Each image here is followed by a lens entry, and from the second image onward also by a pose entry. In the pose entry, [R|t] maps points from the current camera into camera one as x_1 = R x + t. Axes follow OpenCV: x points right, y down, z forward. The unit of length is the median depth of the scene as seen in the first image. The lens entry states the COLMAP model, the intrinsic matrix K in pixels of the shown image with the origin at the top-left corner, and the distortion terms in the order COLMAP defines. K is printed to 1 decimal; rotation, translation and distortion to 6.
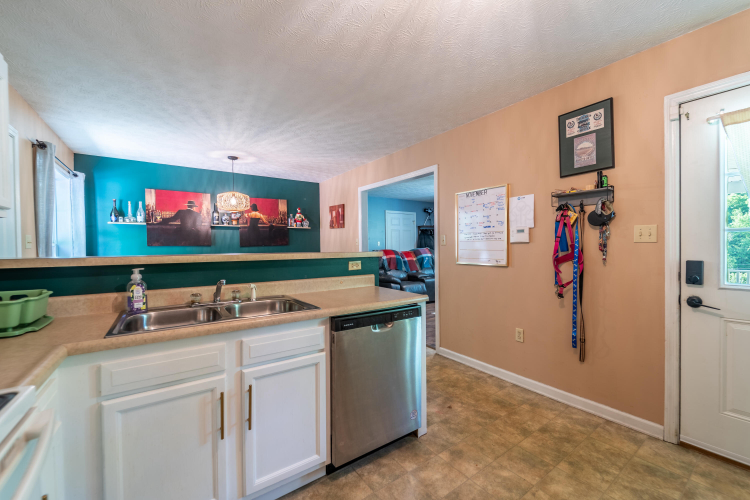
lens RADIAL K [[303.8, 0, 377.9], [0, 303.8, 250.6], [0, 0, 1]] dist [-0.000082, -0.000555]
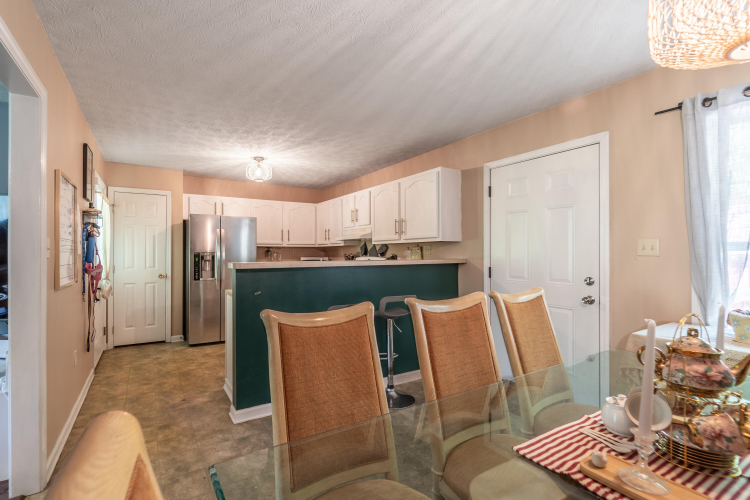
lens RADIAL K [[340.7, 0, 335.6], [0, 340.7, 250.0], [0, 0, 1]] dist [0.001026, 0.000066]
pose [[-0.993087, 0.012811, 0.116676, -0.393202], [0.013447, 0.999899, 0.004658, -0.032769], [-0.116604, 0.006195, -0.993159, 1.799893]]
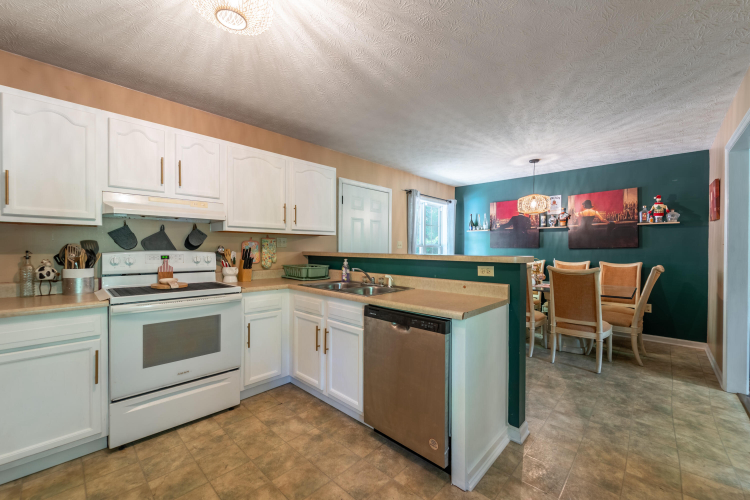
lens RADIAL K [[303.8, 0, 377.9], [0, 303.8, 250.6], [0, 0, 1]] dist [-0.000082, -0.000555]
pose [[0.198164, 0.017141, -0.980019, 0.614223], [-0.021921, 0.999674, 0.013052, -0.012992], [0.979924, 0.018897, 0.198475, 0.437898]]
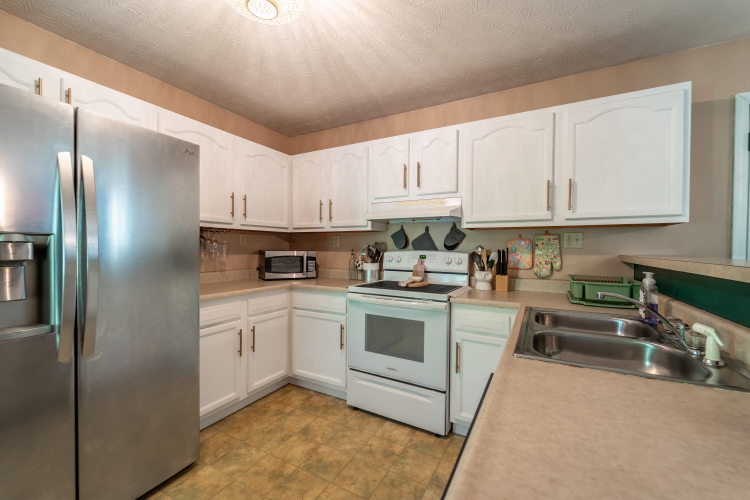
lens RADIAL K [[303.8, 0, 377.9], [0, 303.8, 250.6], [0, 0, 1]] dist [-0.000082, -0.000555]
pose [[-0.897329, 0.006110, -0.441320, 0.171053], [-0.007135, 0.999573, 0.028346, -0.013041], [0.441305, 0.028584, -0.896902, 0.779123]]
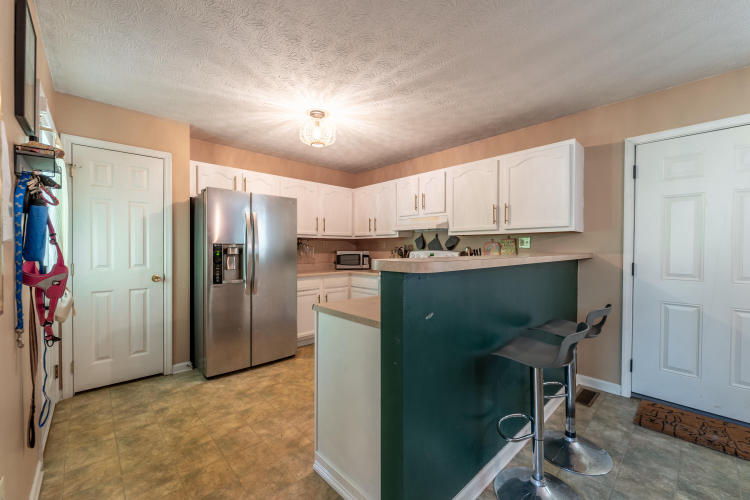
lens RADIAL K [[303.8, 0, 377.9], [0, 303.8, 250.6], [0, 0, 1]] dist [-0.000082, -0.000555]
pose [[-0.990825, 0.007582, -0.134938, 0.066347], [0.004273, 0.999684, 0.024790, -0.022104], [0.135083, 0.023986, -0.990544, 1.327622]]
